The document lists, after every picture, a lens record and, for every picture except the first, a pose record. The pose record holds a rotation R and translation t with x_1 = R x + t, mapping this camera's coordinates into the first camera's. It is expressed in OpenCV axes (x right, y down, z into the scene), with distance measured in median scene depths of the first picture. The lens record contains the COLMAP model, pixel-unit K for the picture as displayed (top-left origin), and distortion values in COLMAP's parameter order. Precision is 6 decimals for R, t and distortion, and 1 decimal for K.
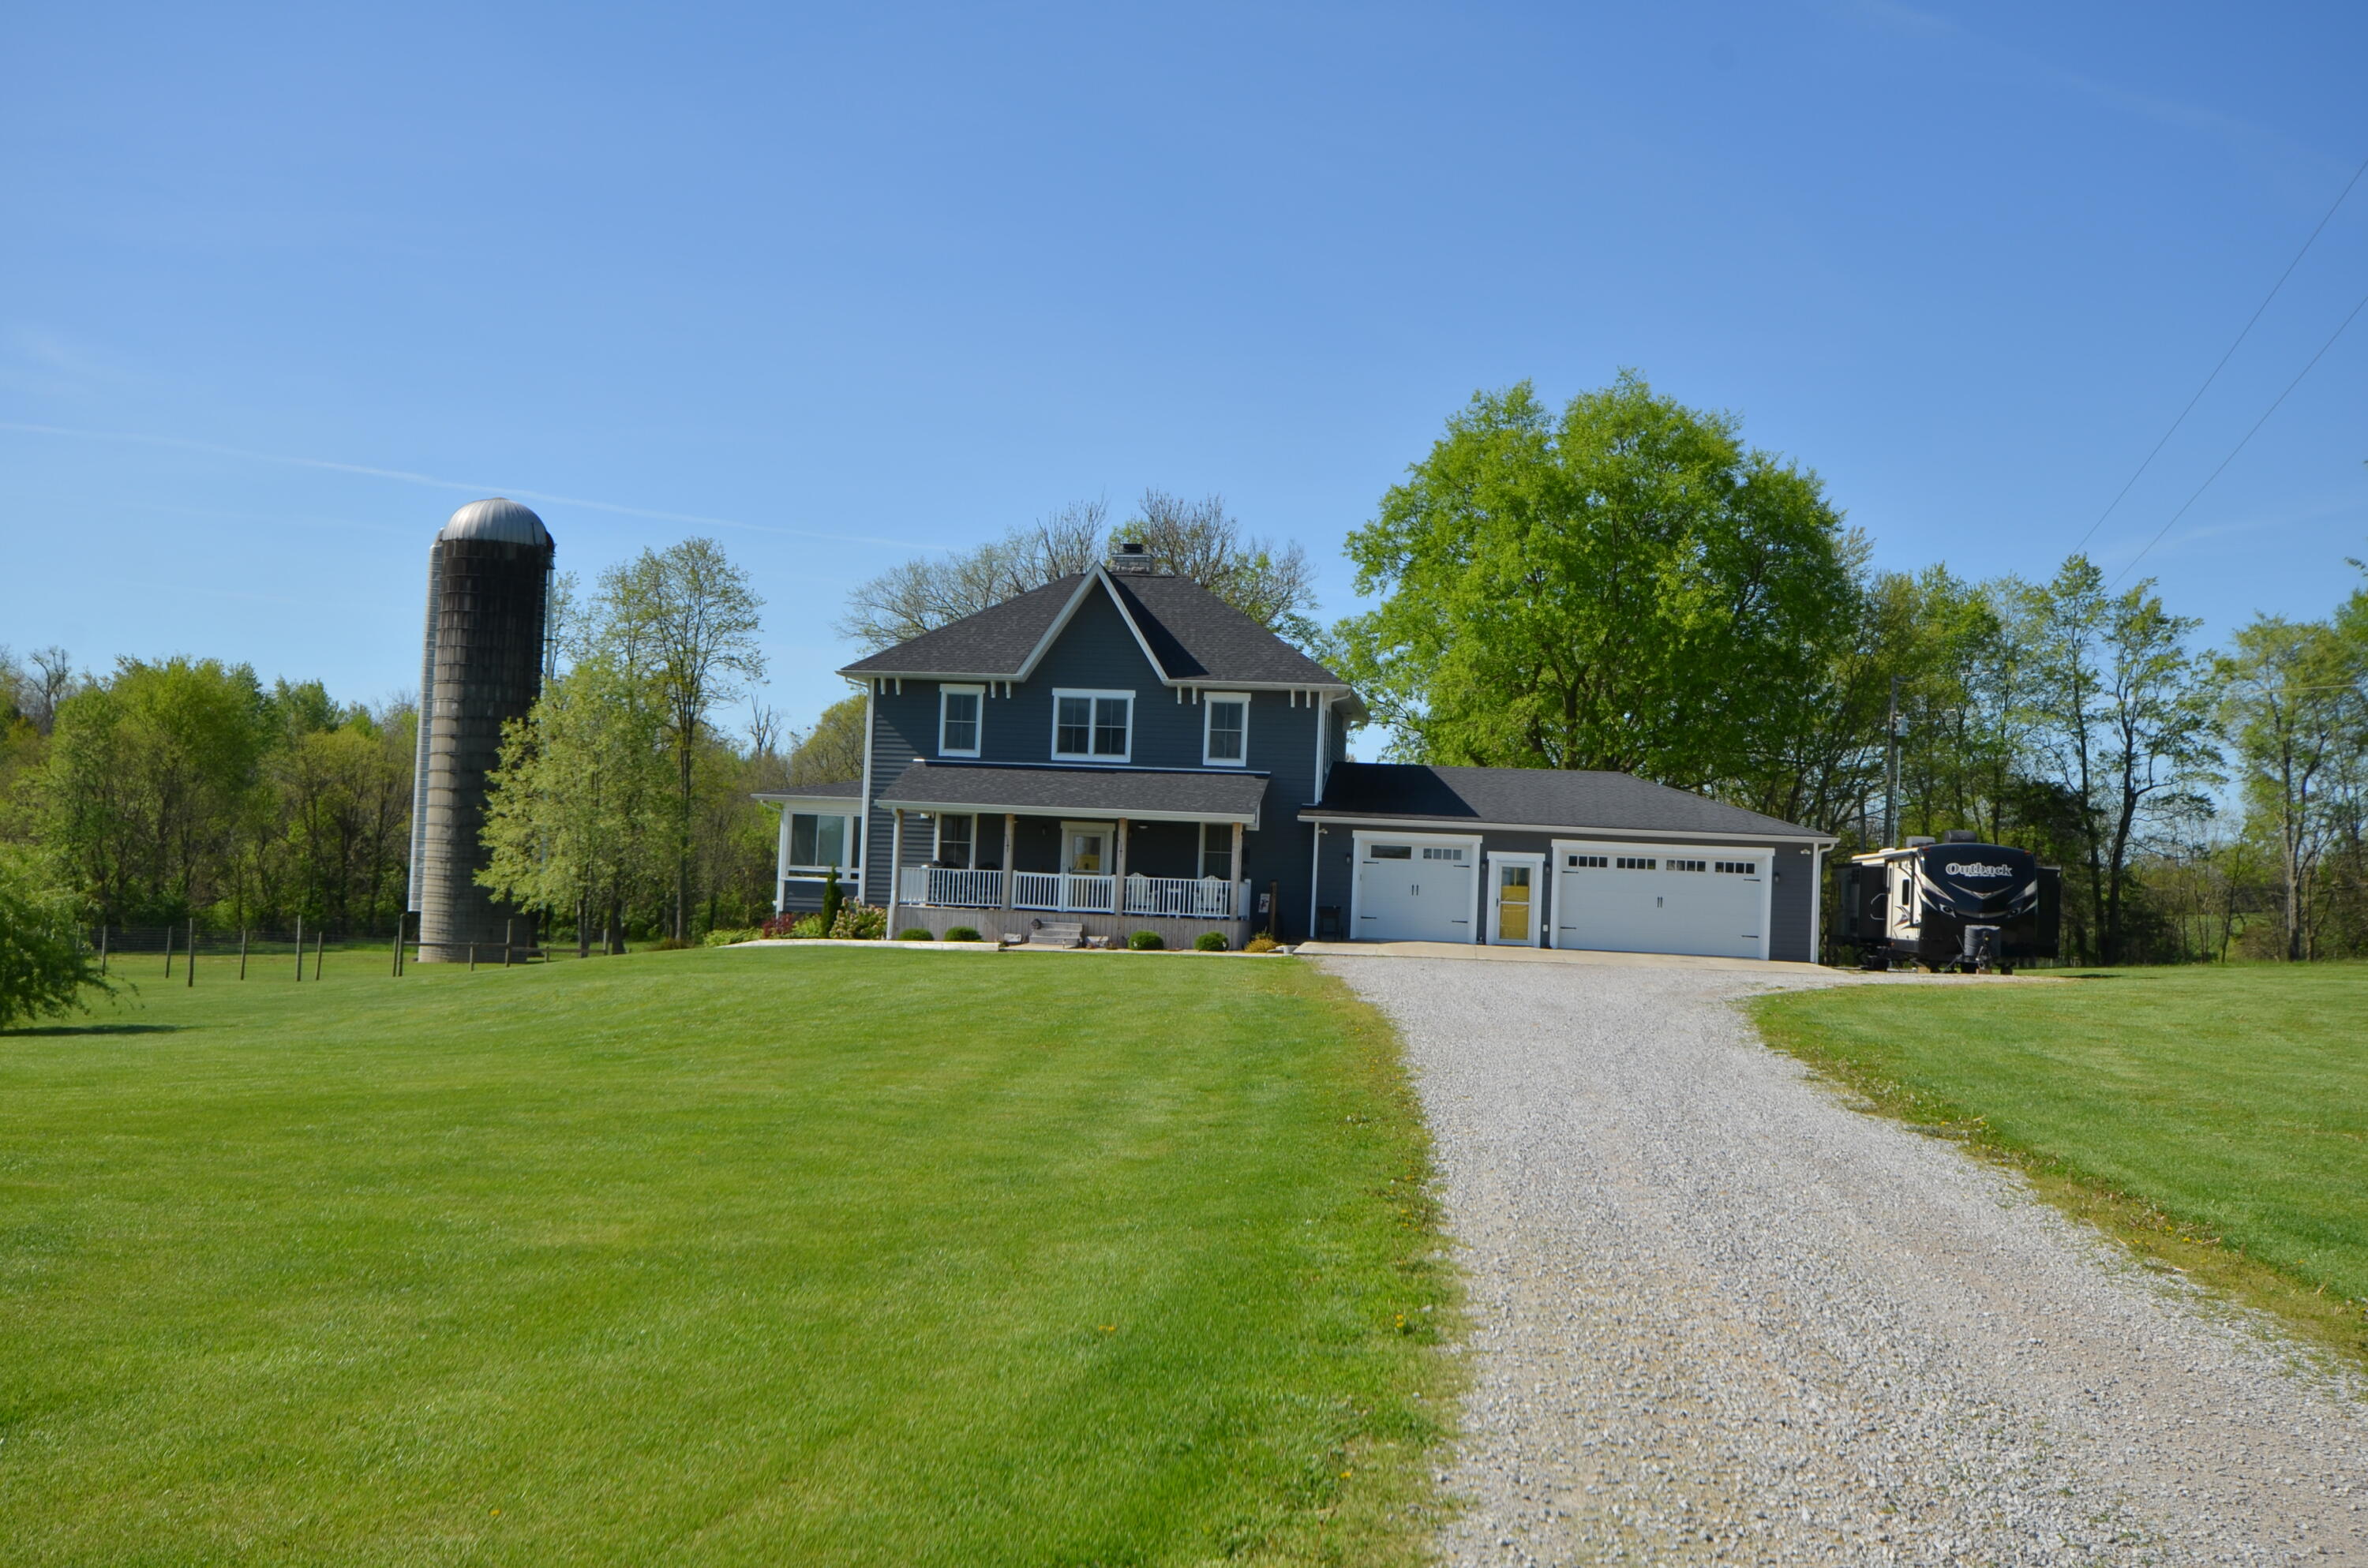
lens RADIAL K [[2398.5, 0, 1167.4], [0, 2398.5, 774.6], [0, 0, 1]] dist [0.005486, 0.000000]
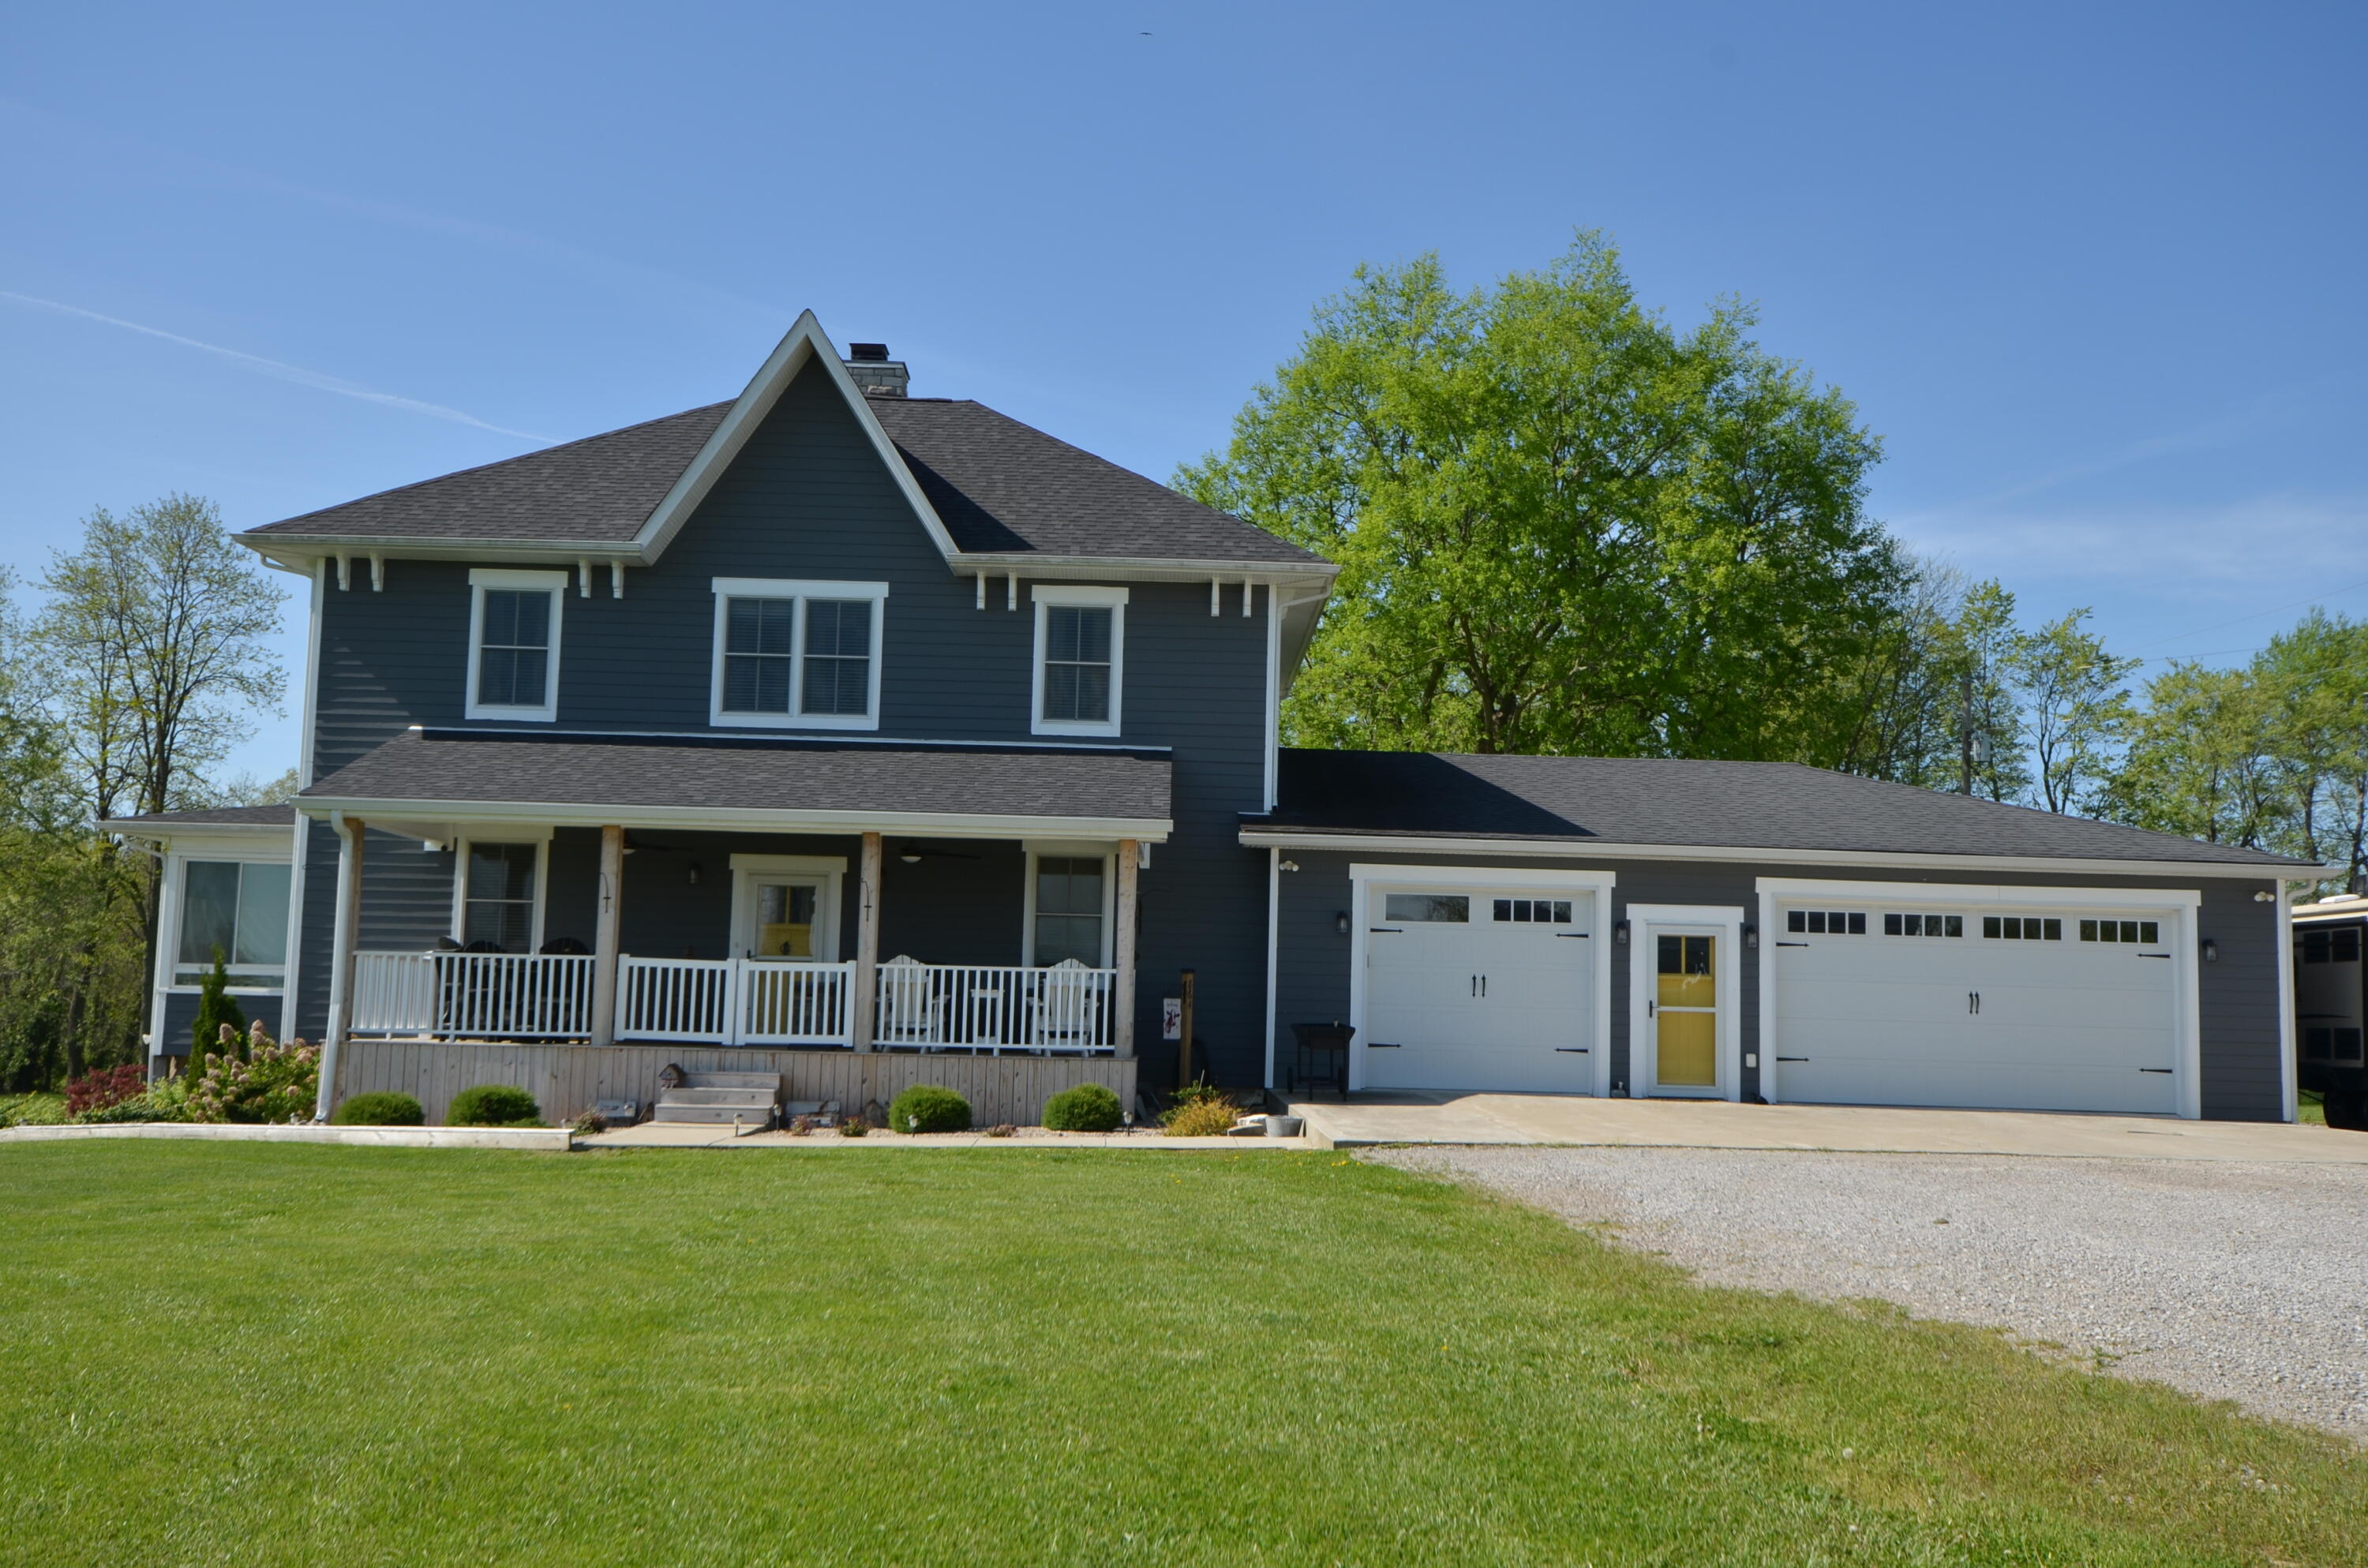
lens RADIAL K [[2256.6, 0, 1187.8], [0, 2256.6, 804.7], [0, 0, 1]] dist [0.045663, 0.000000]
pose [[0.989044, -0.003740, 0.147574, -0.021345], [0.010565, 0.998909, -0.045490, 0.031376], [-0.147243, 0.046551, 0.988004, 0.552075]]
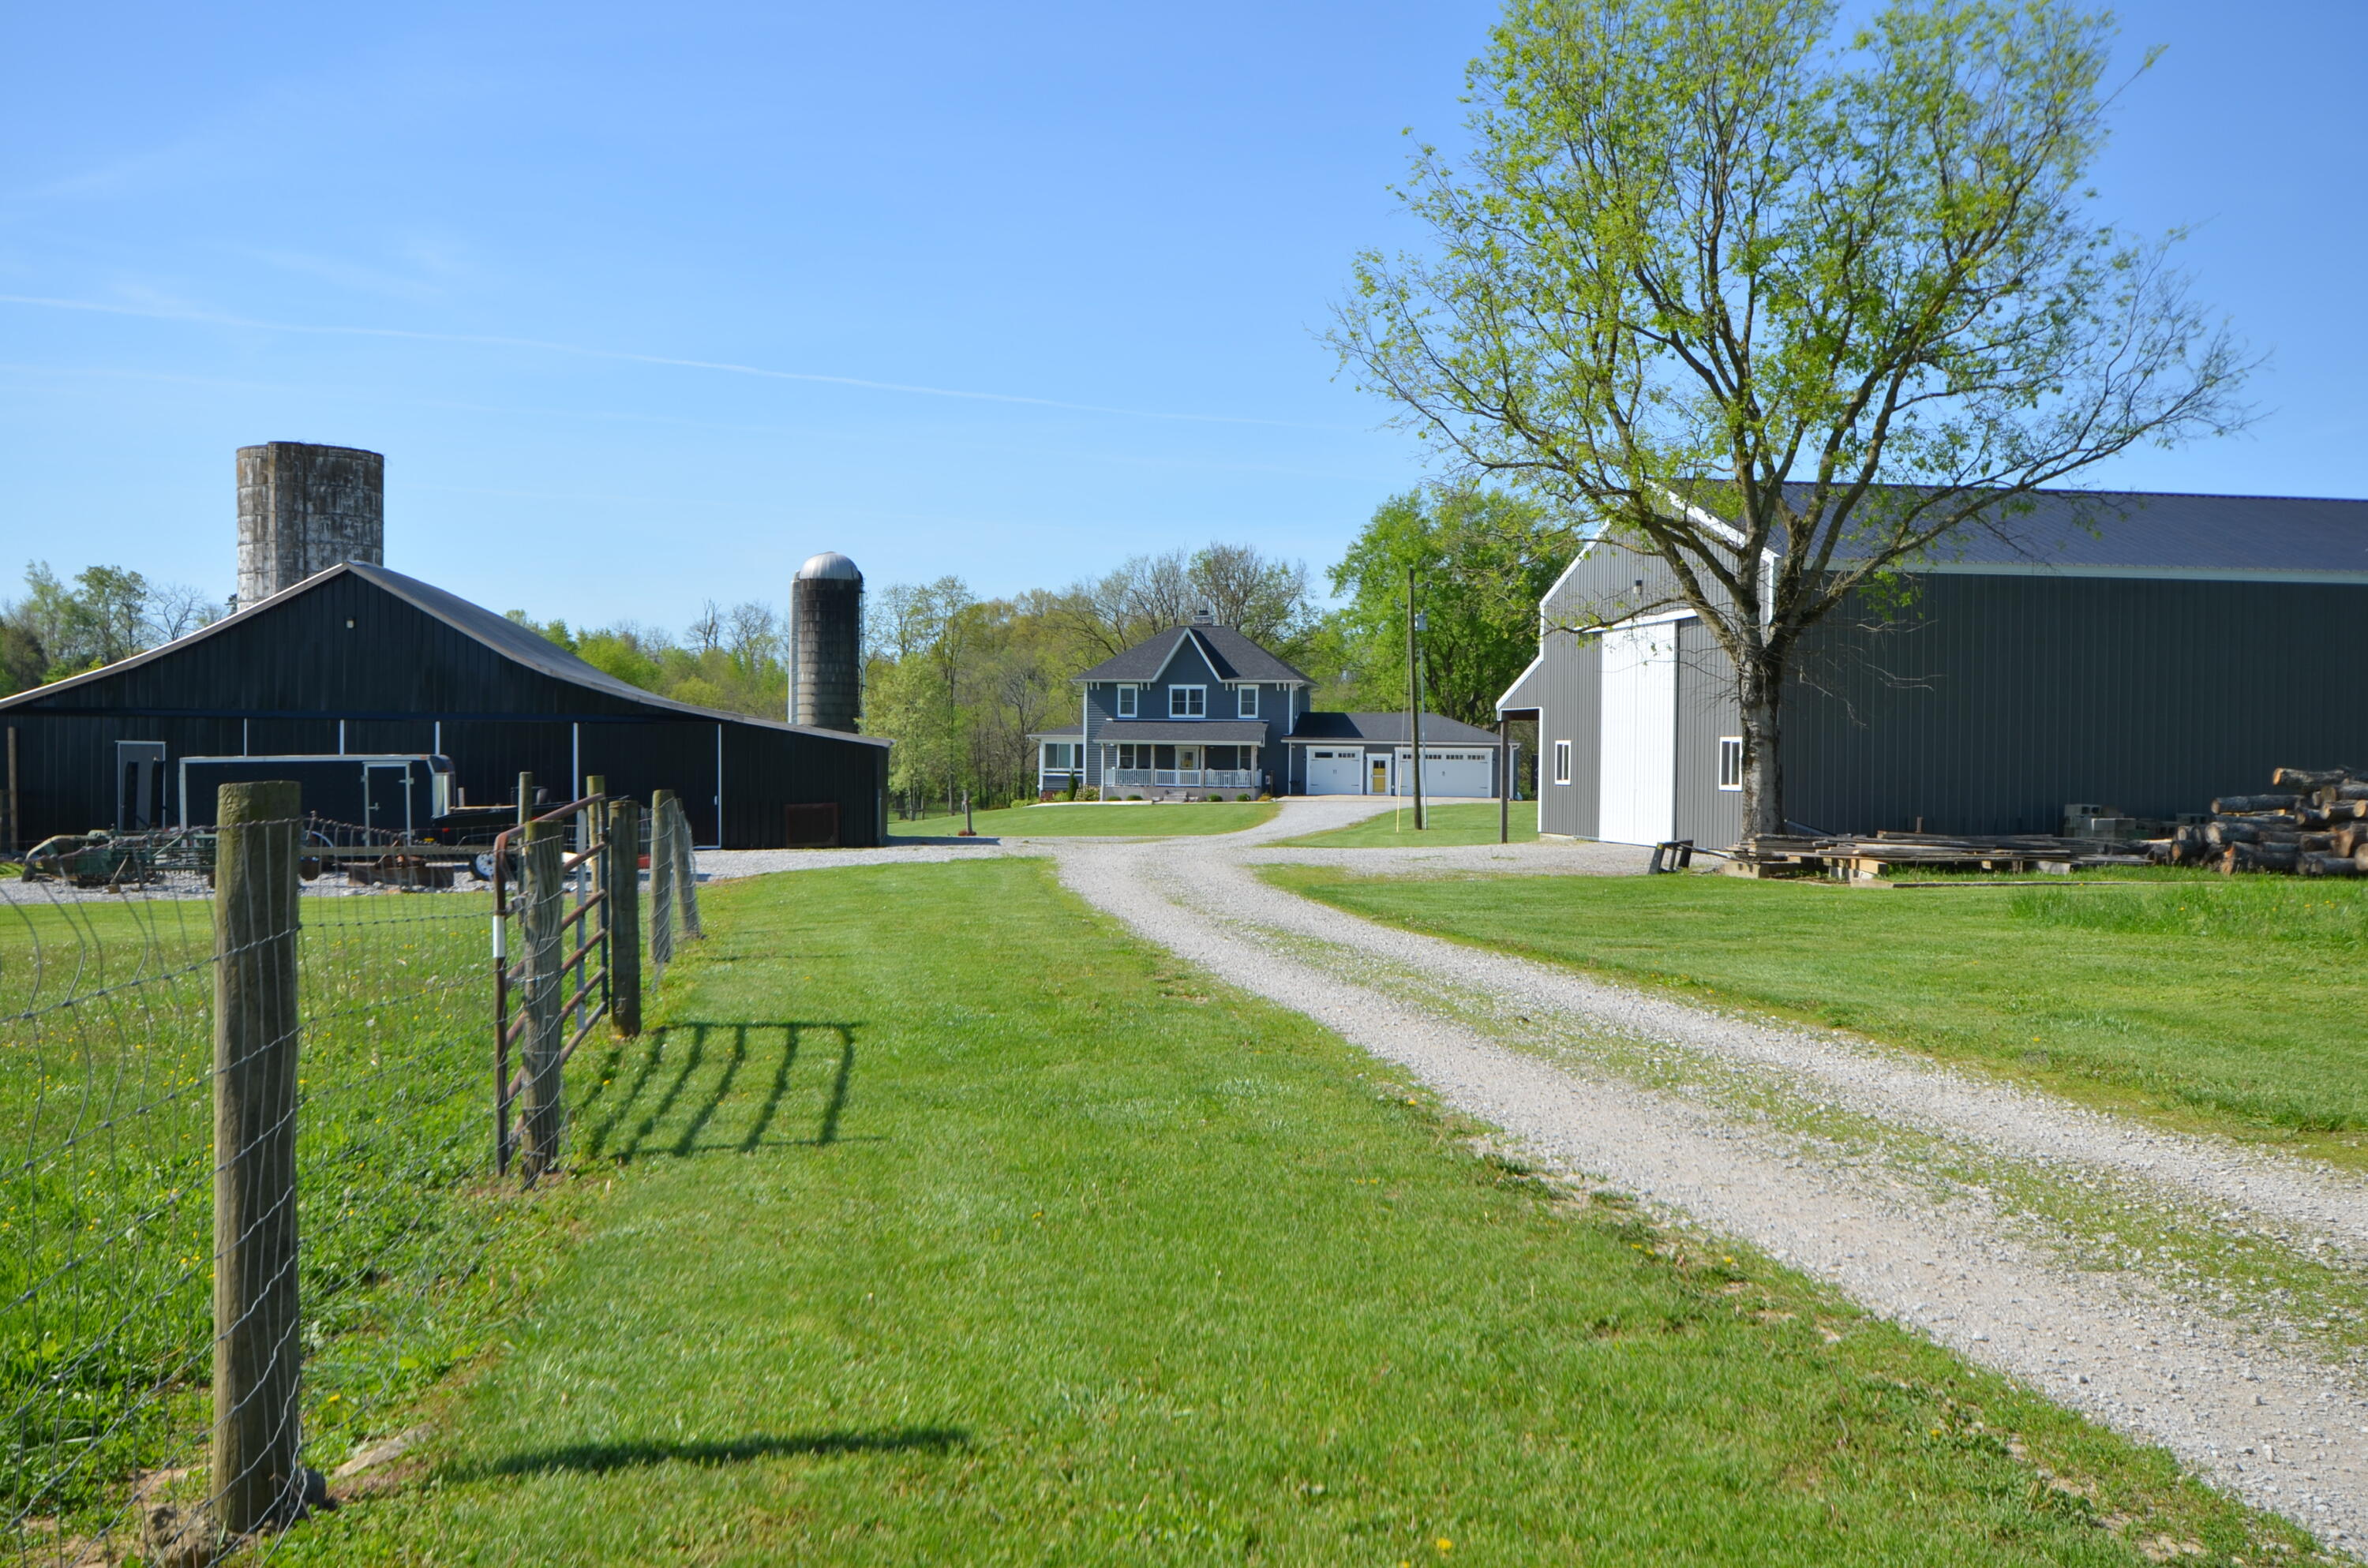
lens RADIAL K [[2398.5, 0, 1191.8], [0, 2398.5, 786.0], [0, 0, 1]] dist [0.005486, 0.000000]
pose [[0.999132, -0.031877, -0.026823, 0.029450], [0.033456, 0.997599, 0.060630, -0.077200], [0.024825, -0.061475, 0.997800, -1.212645]]
